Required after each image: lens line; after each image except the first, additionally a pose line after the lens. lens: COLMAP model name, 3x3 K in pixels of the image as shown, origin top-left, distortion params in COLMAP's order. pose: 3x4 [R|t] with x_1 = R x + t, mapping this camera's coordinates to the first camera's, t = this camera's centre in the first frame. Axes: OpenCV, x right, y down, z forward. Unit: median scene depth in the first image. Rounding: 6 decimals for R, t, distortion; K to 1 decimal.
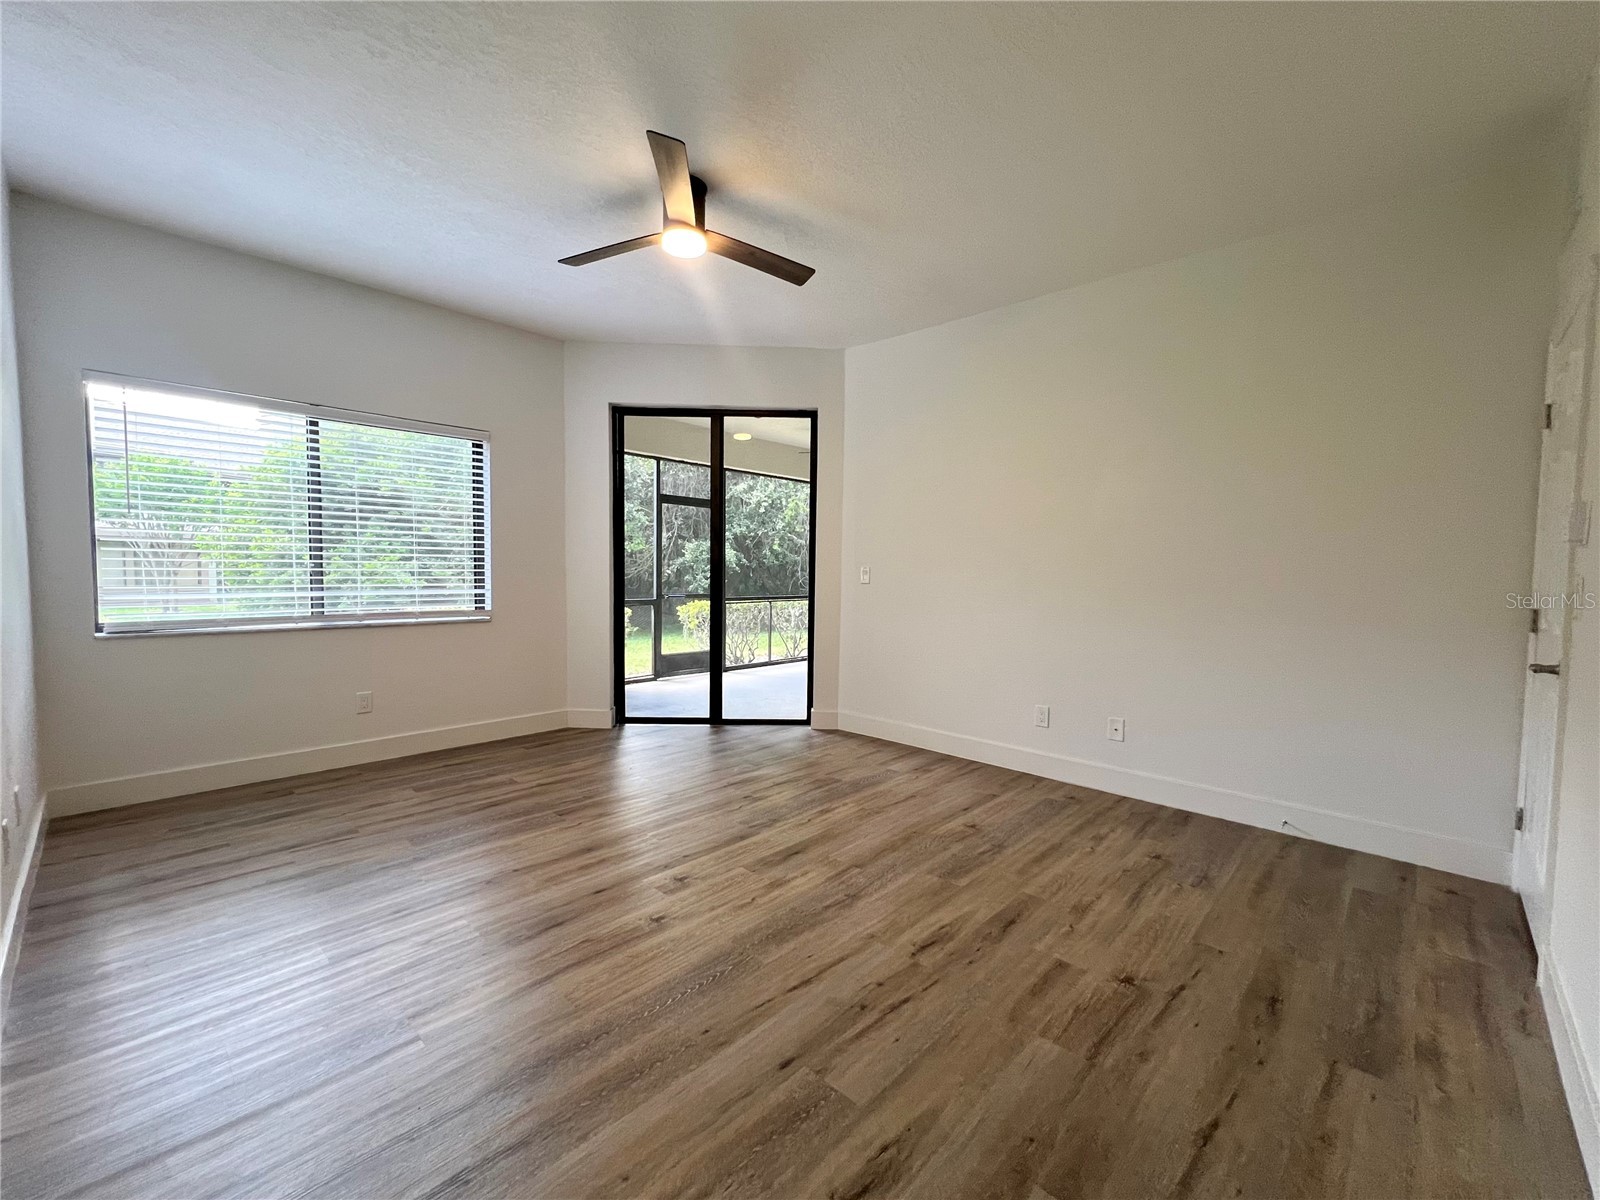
lens RADIAL K [[662.7, 0, 800.0], [0, 662.7, 600.0], [0, 0, 1]] dist [0.000037, 0.000168]
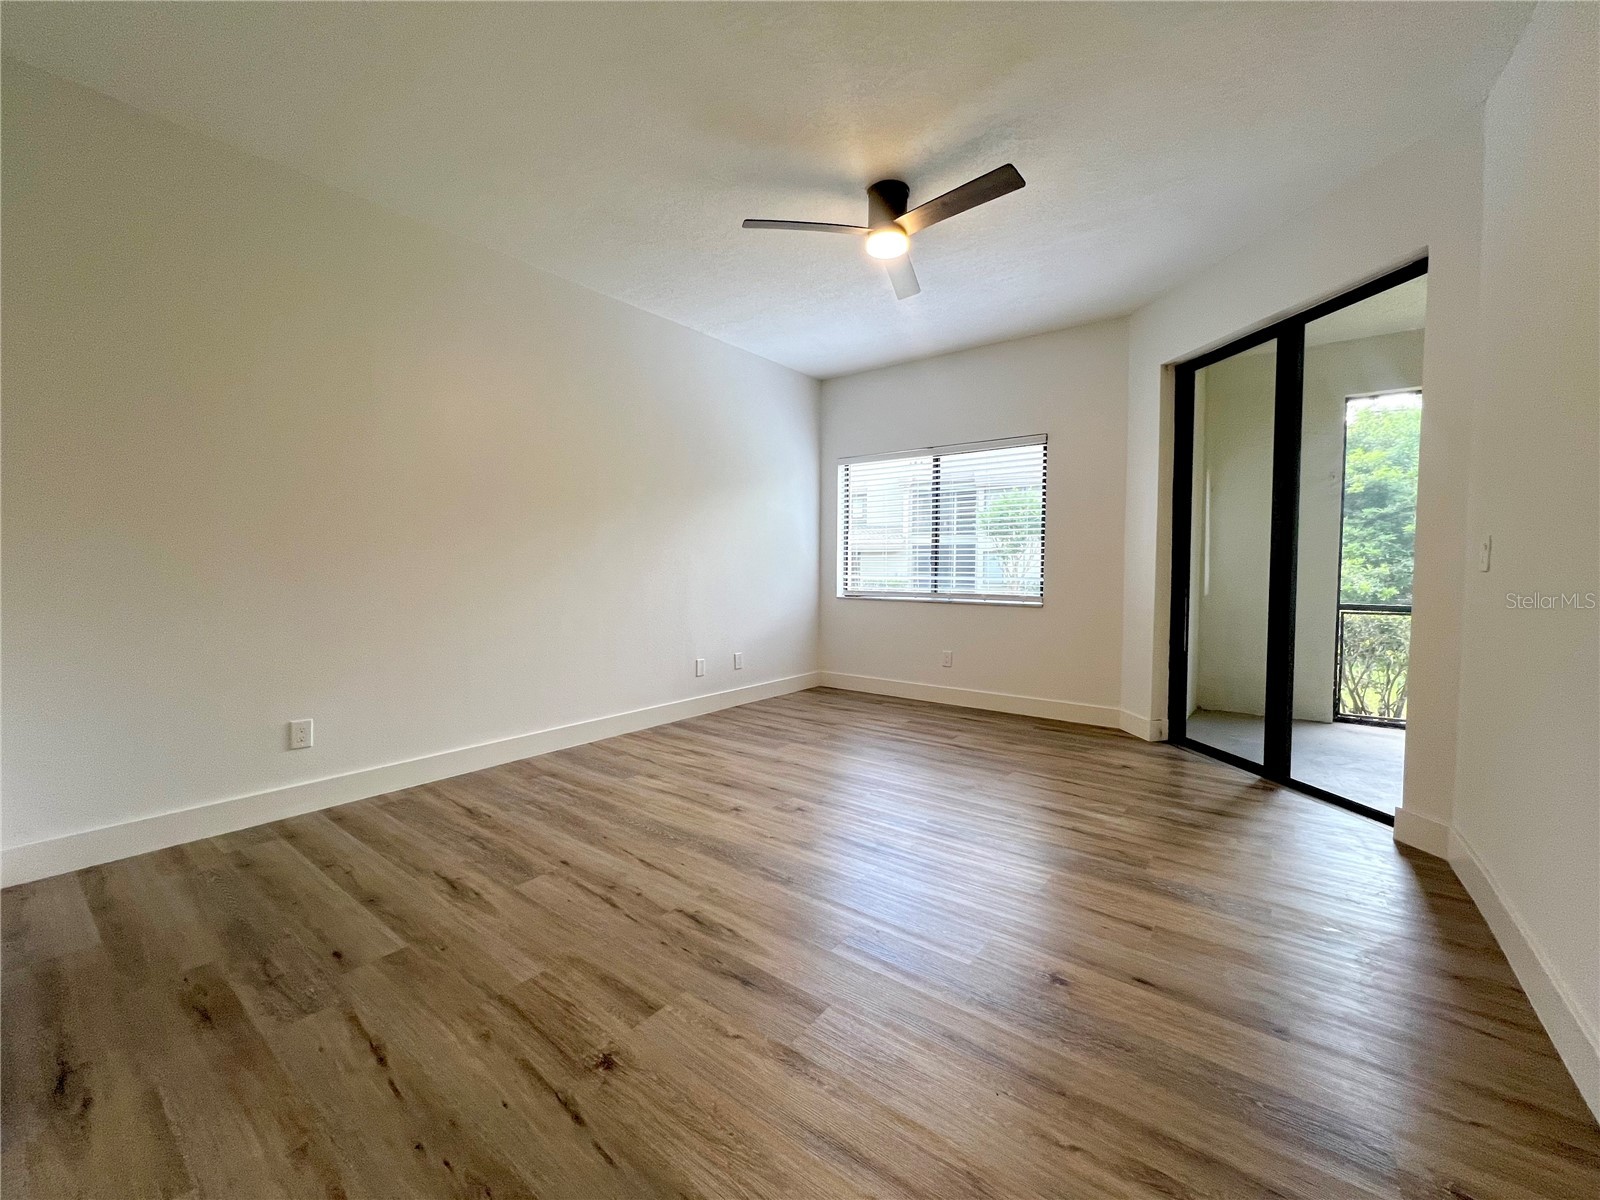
lens RADIAL K [[642.8, 0, 800.1], [0, 642.8, 595.1], [0, 0, 1]] dist [-0.000089, 0.000134]
pose [[0.101868, 0.031249, -0.994307, 1.101083], [-0.053371, 0.998239, 0.025904, 0.011548], [0.993365, 0.050428, 0.103357, 1.000860]]
